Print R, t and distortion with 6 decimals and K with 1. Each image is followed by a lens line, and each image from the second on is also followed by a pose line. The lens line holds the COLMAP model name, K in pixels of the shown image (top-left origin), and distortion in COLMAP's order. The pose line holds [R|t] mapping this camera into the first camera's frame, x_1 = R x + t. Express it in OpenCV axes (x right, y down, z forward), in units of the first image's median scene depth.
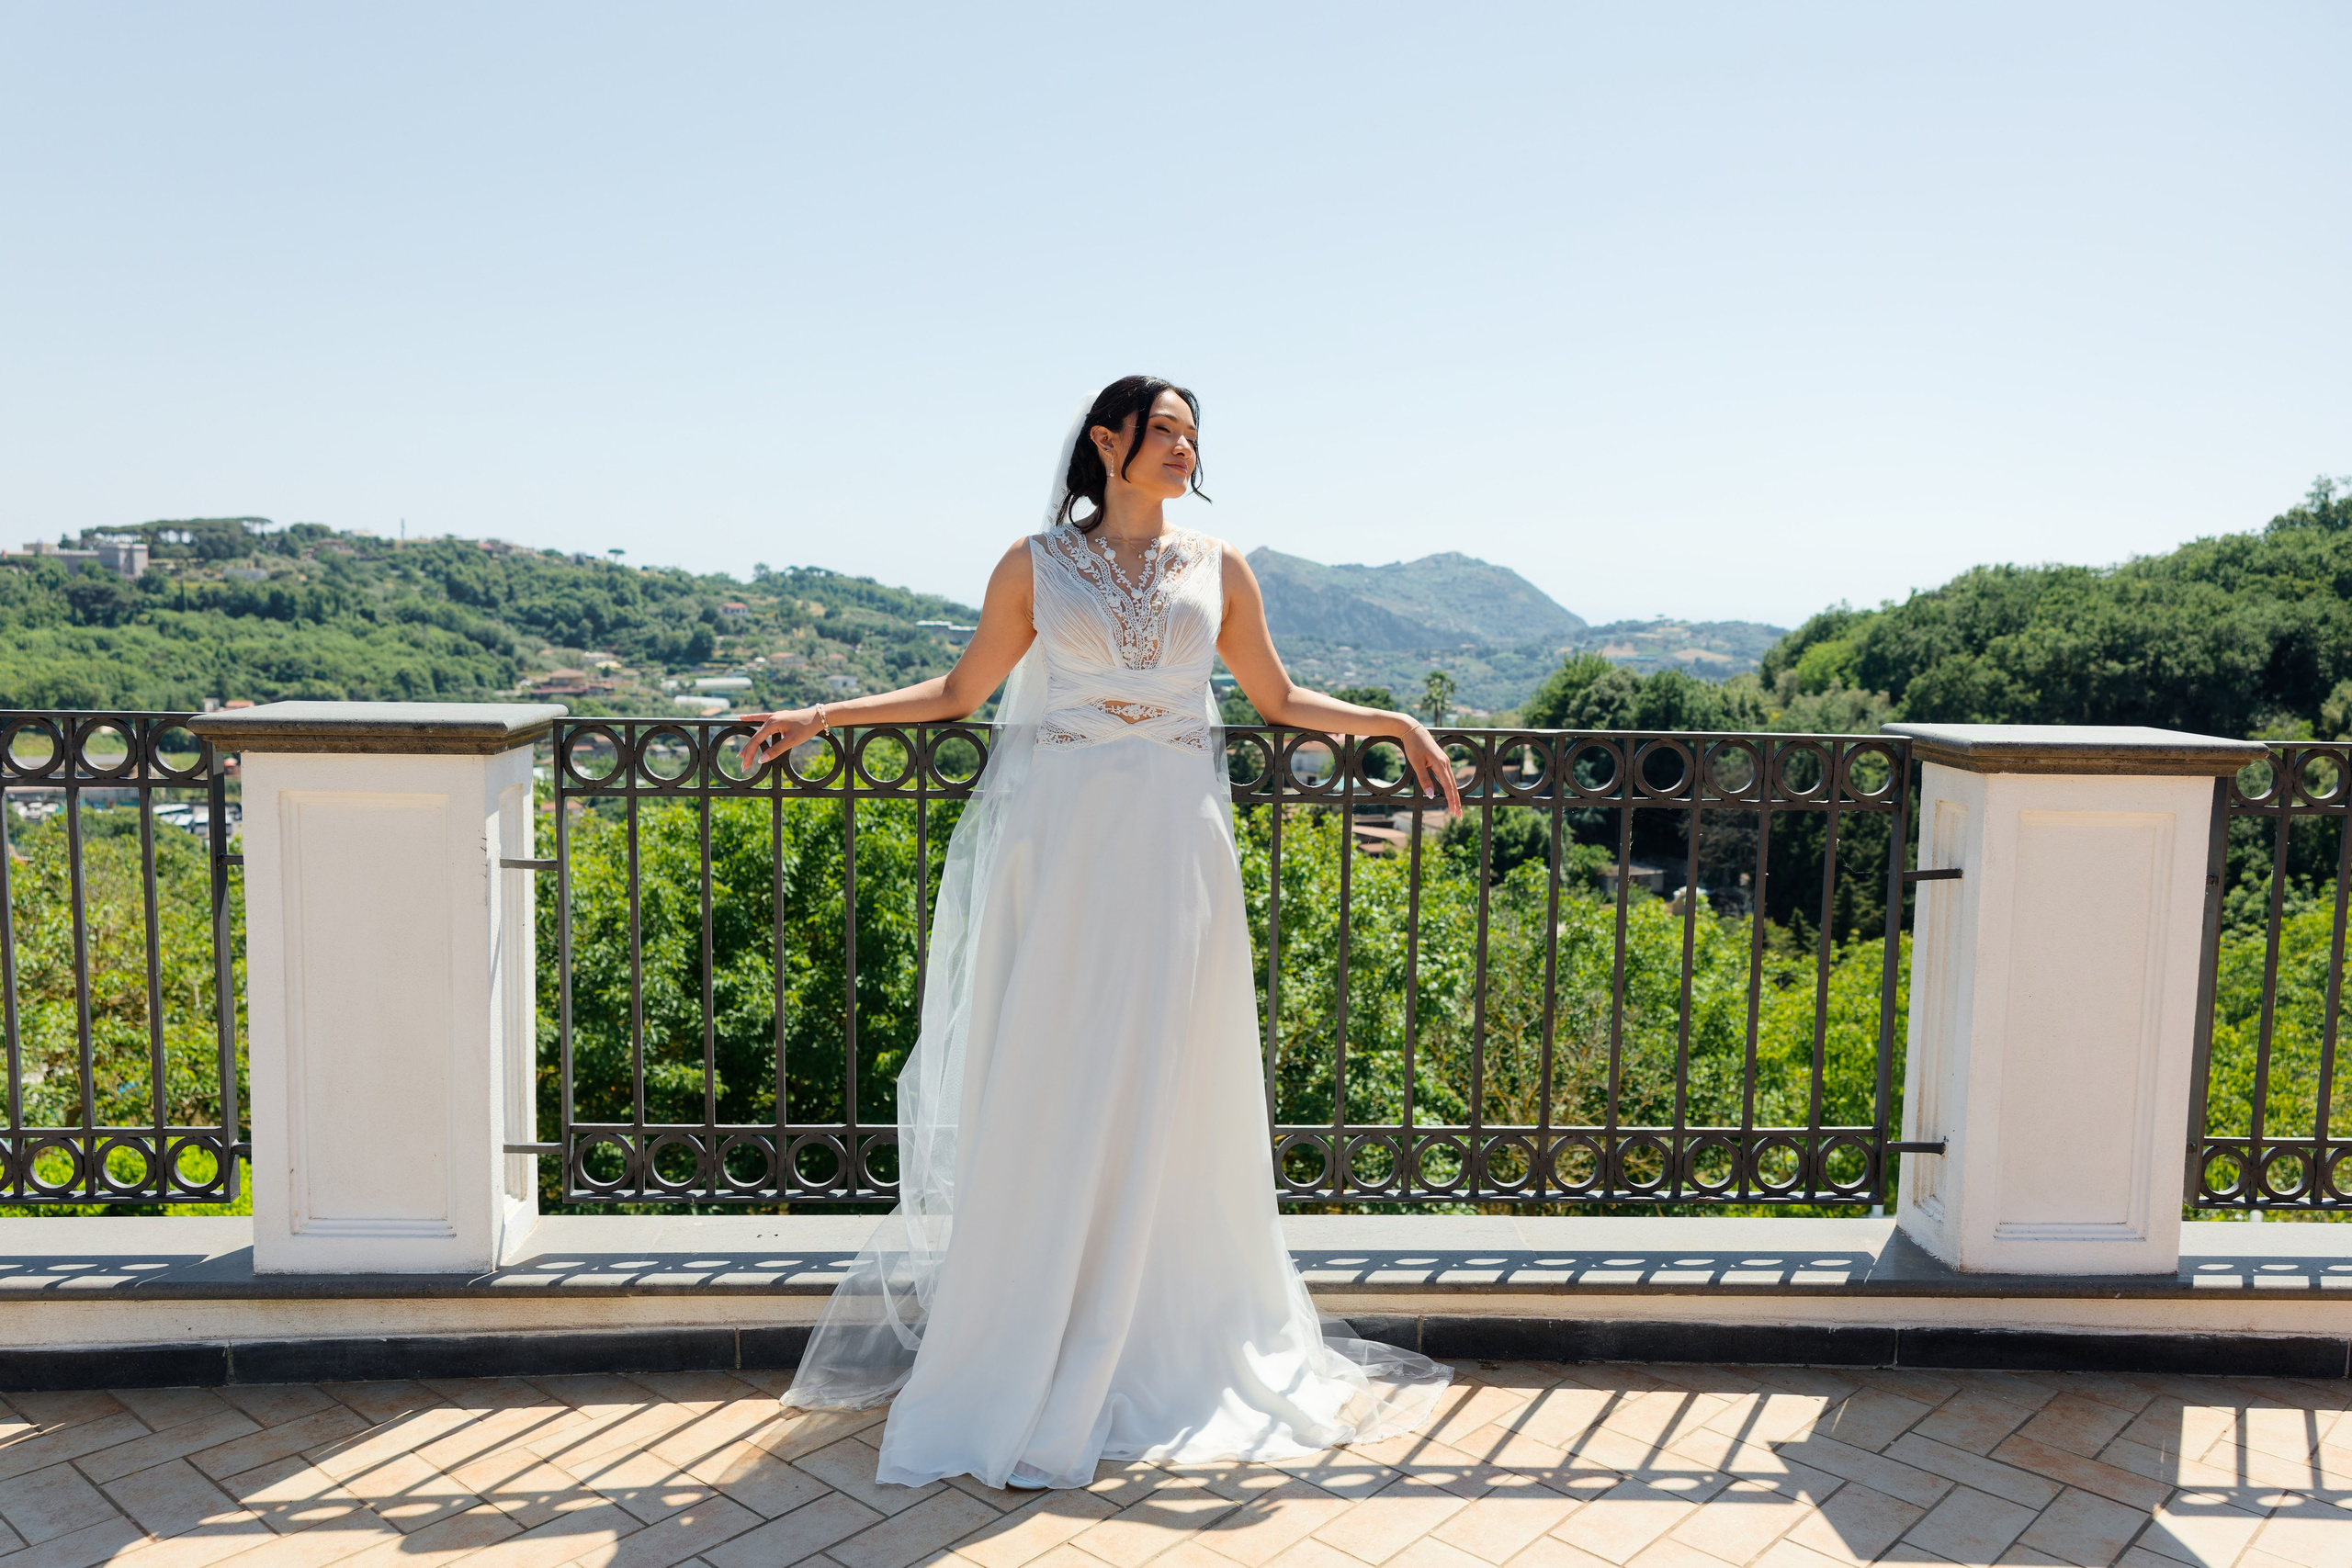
lens RADIAL K [[1811.7, 0, 1176.0], [0, 1811.7, 784.0], [0, 0, 1]] dist [0.008360, 0.011274]
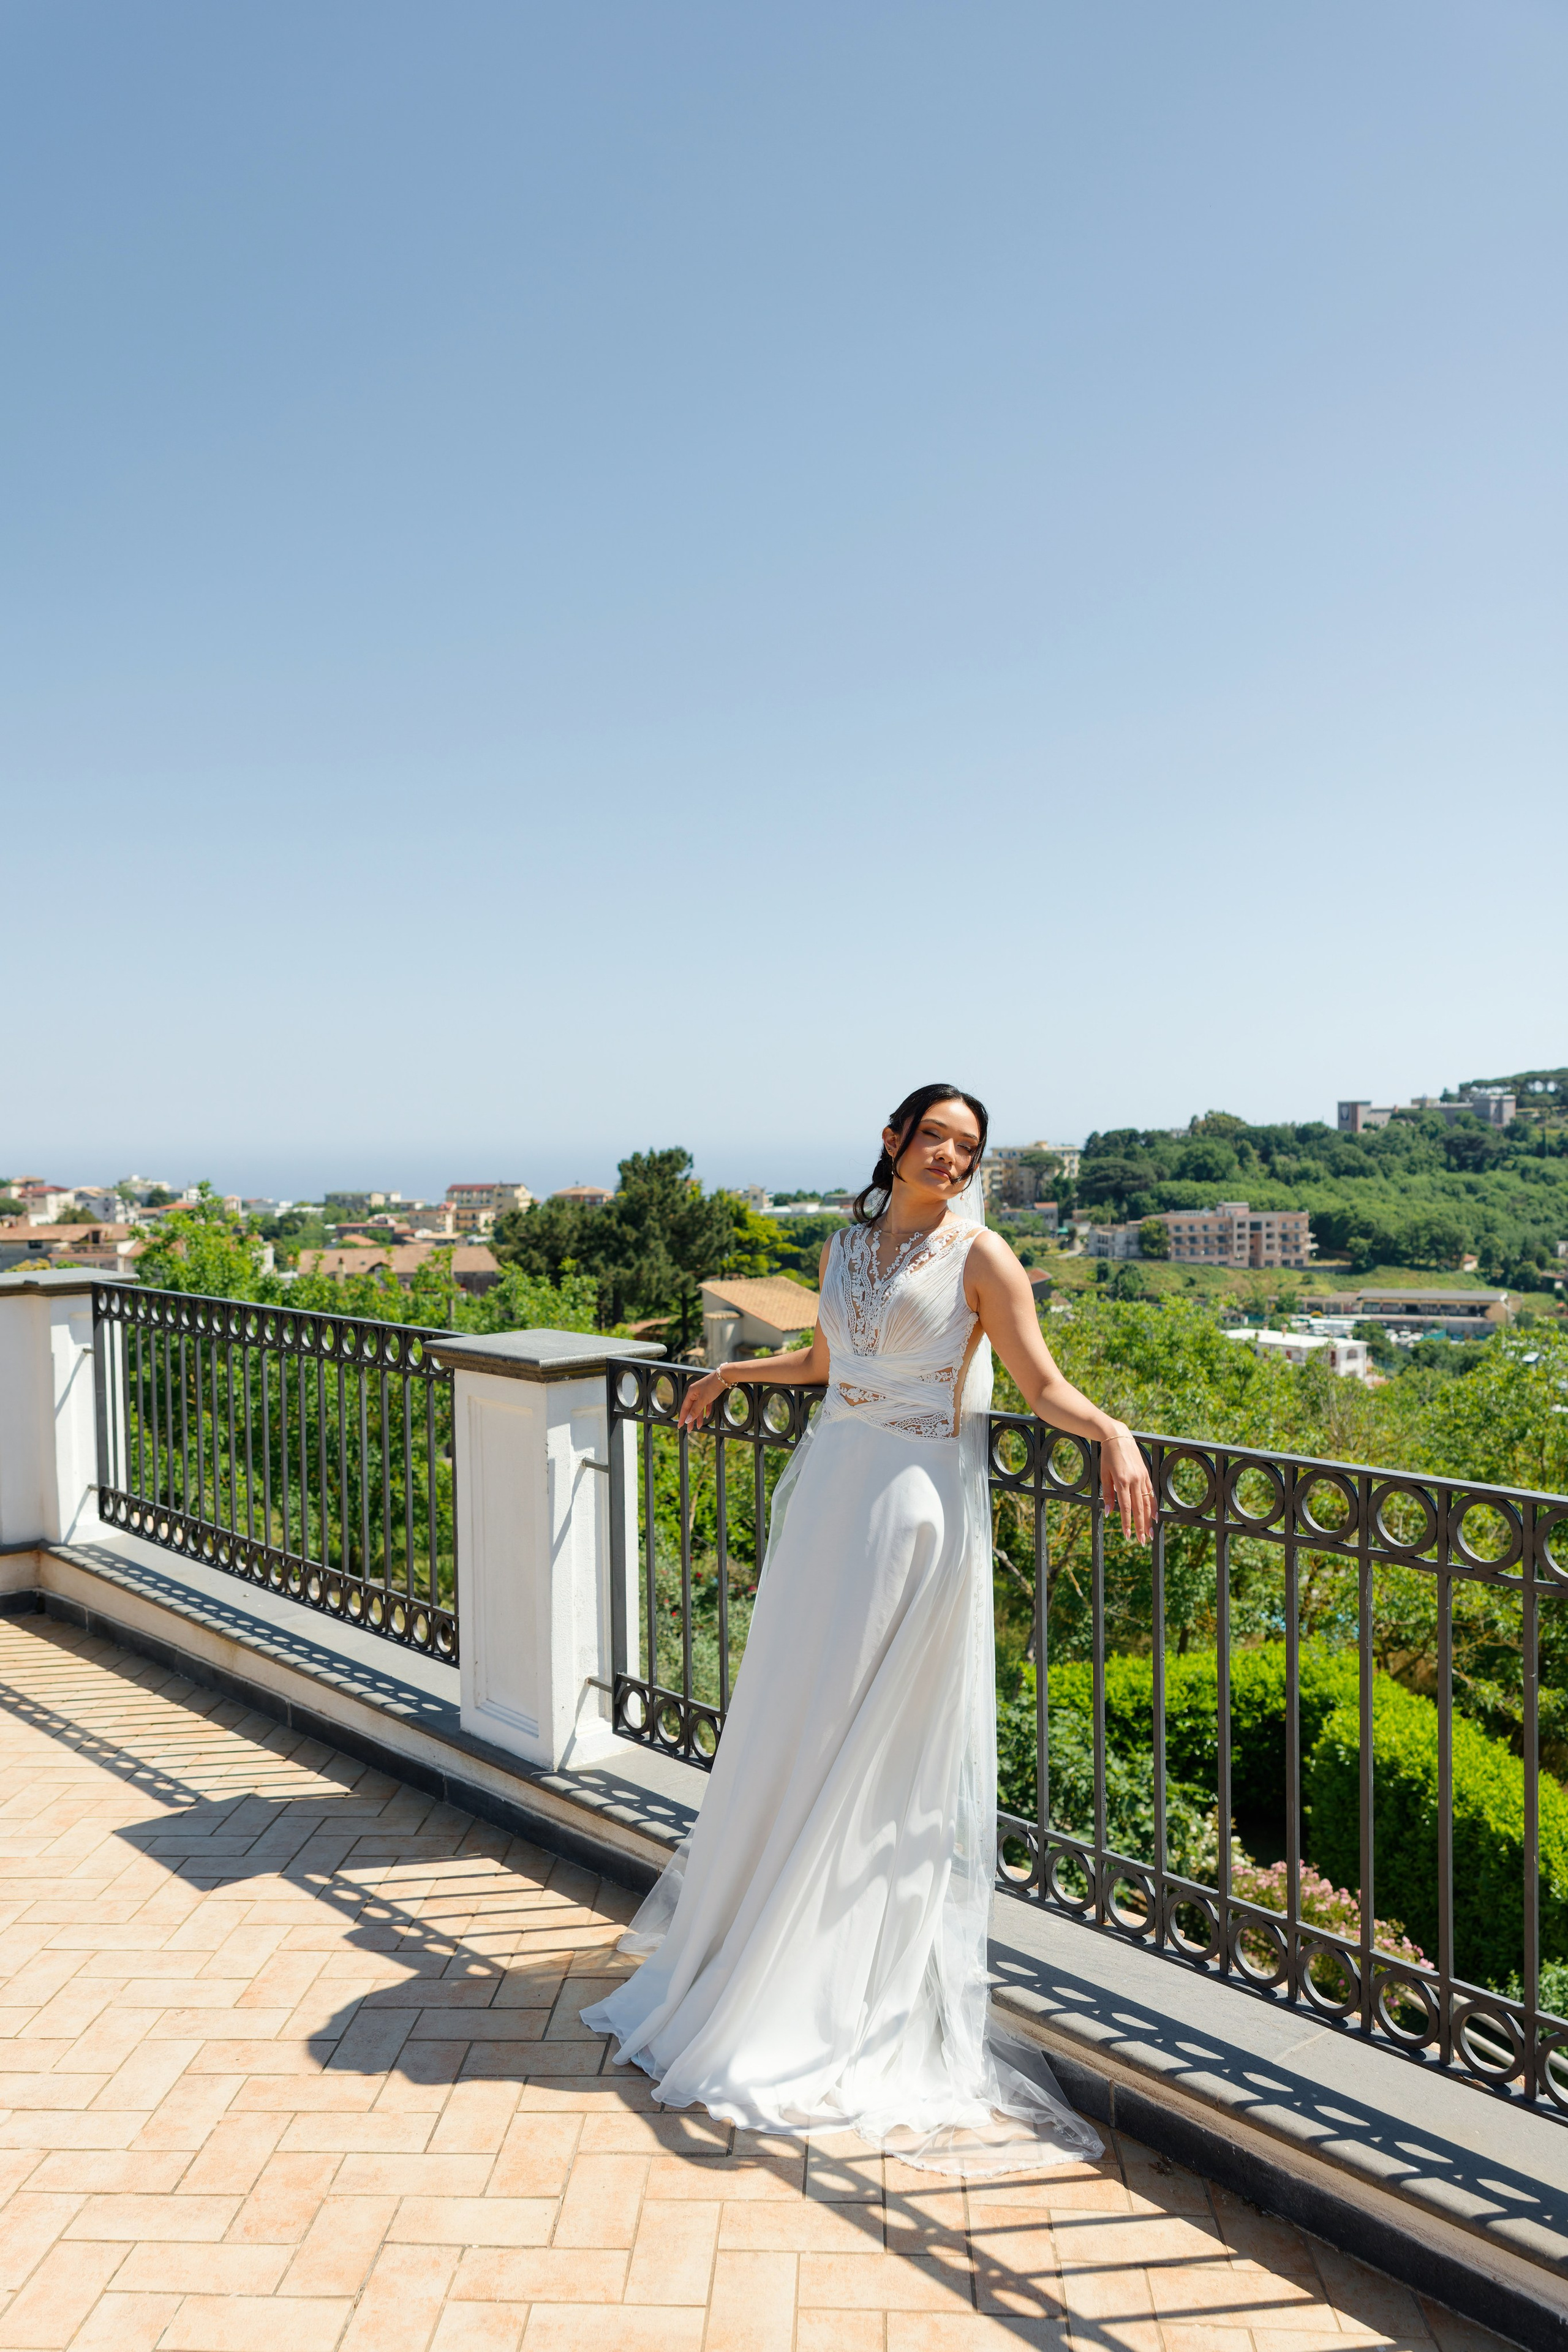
lens RADIAL K [[1815.9, 0, 764.0], [0, 1815.9, 1209.0], [0, 0, 1]] dist [0.036145, -0.031848]
pose [[0.622920, 0.013345, -0.782172, 0.770621], [-0.065148, 0.997266, -0.034868, -0.106949], [0.779568, 0.072677, 0.622086, 0.263090]]
